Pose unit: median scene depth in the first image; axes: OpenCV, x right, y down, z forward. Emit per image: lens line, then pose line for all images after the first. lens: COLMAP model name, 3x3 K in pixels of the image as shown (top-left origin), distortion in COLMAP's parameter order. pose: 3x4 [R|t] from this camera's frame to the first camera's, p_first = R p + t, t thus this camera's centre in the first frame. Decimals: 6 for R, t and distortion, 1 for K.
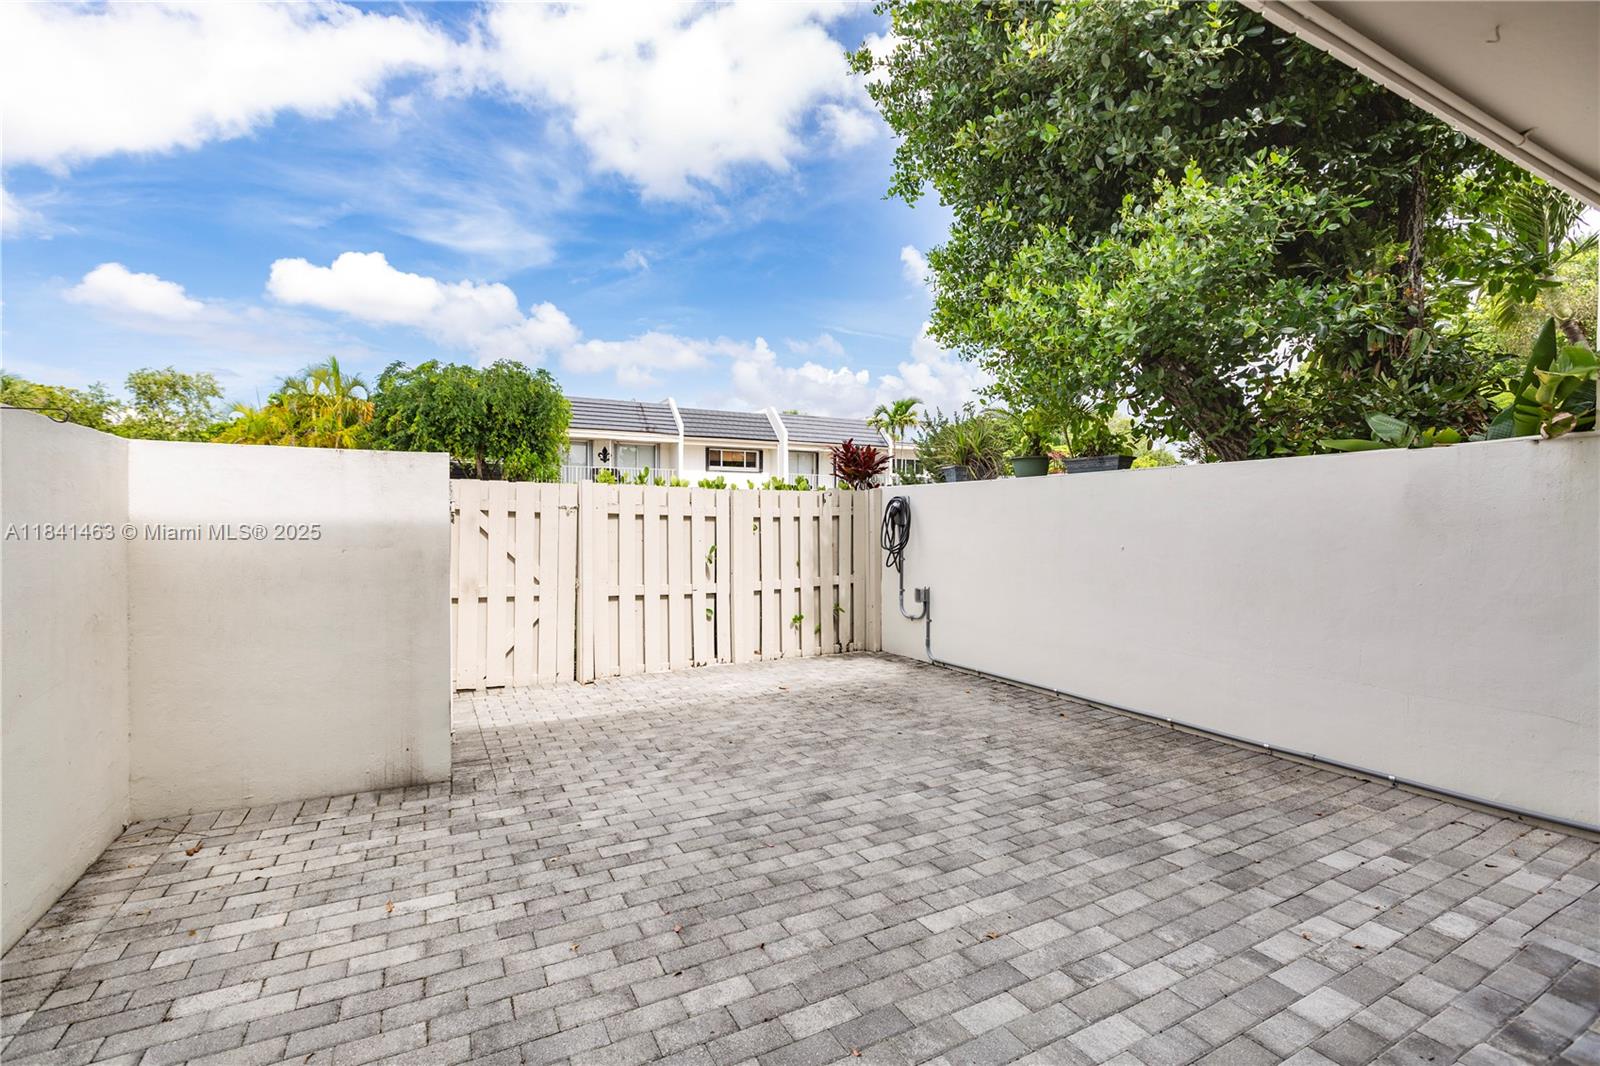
lens RADIAL K [[724.7, 0, 798.7], [0, 724.7, 524.6], [0, 0, 1]] dist [0.001176, 0.000293]
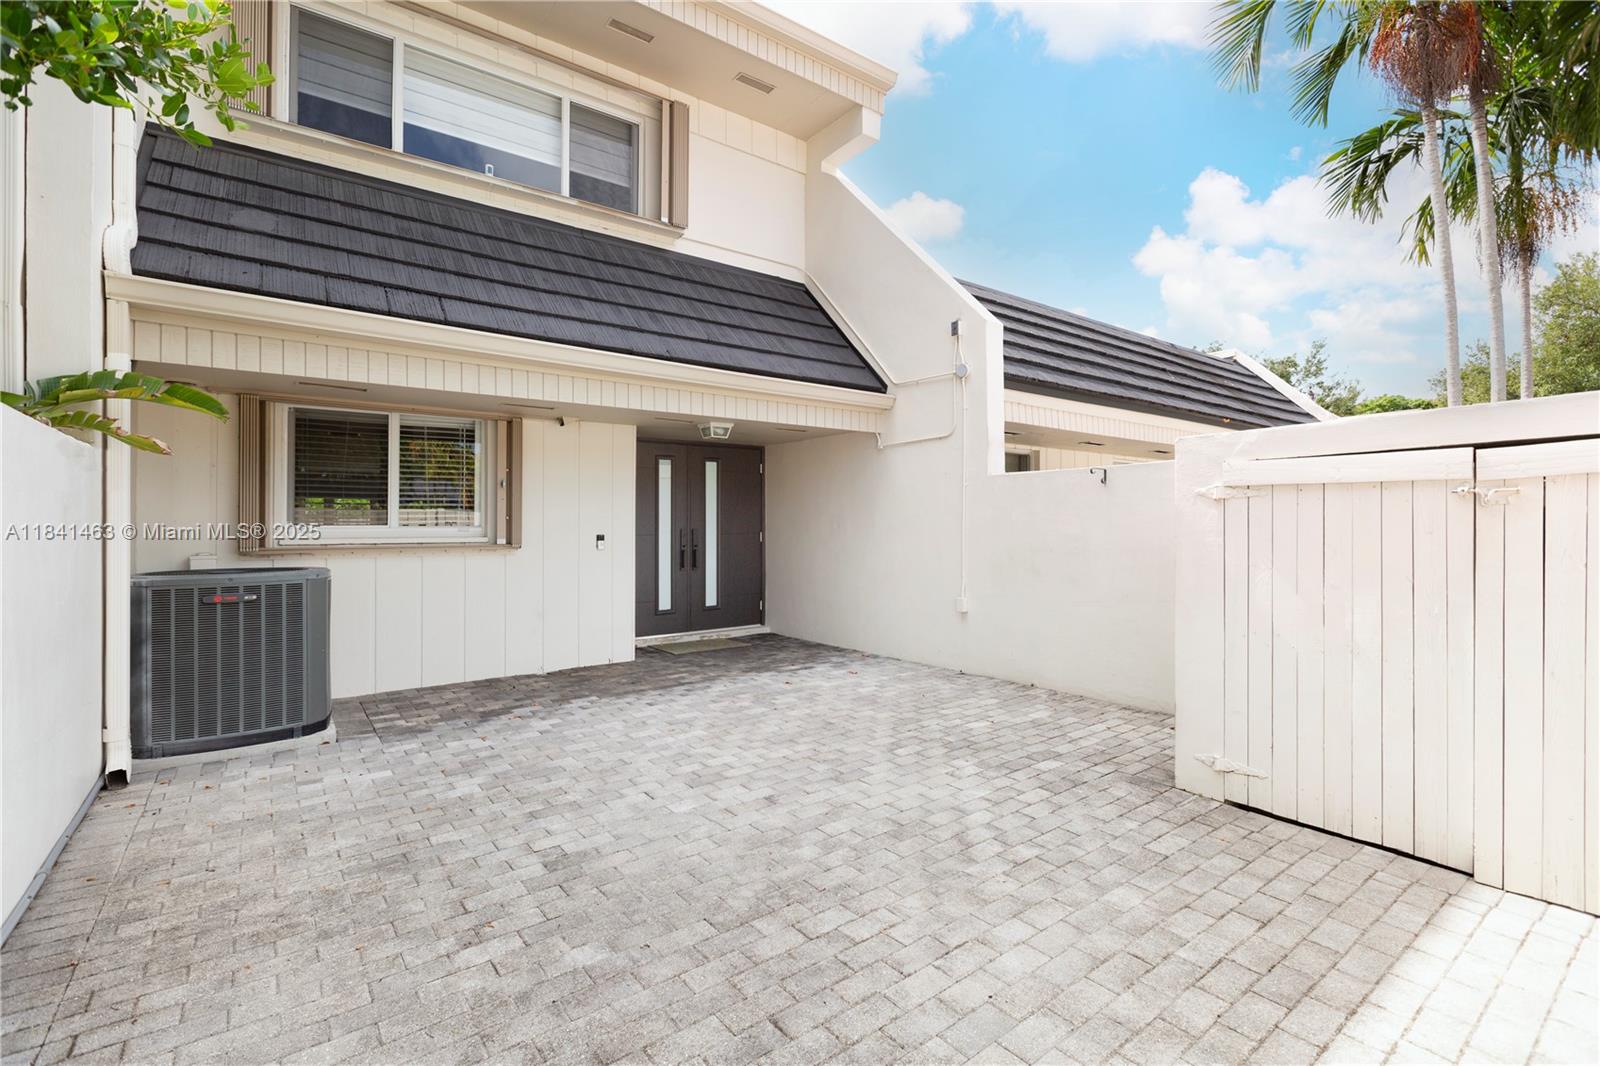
lens RADIAL K [[724.7, 0, 798.7], [0, 724.7, 524.6], [0, 0, 1]] dist [0.001176, 0.000293]
pose [[-0.988854, 0.008990, -0.148619, 0.148812], [0.009901, 0.999936, -0.005388, 0.017723], [0.148561, -0.006799, -0.988880, 2.066516]]
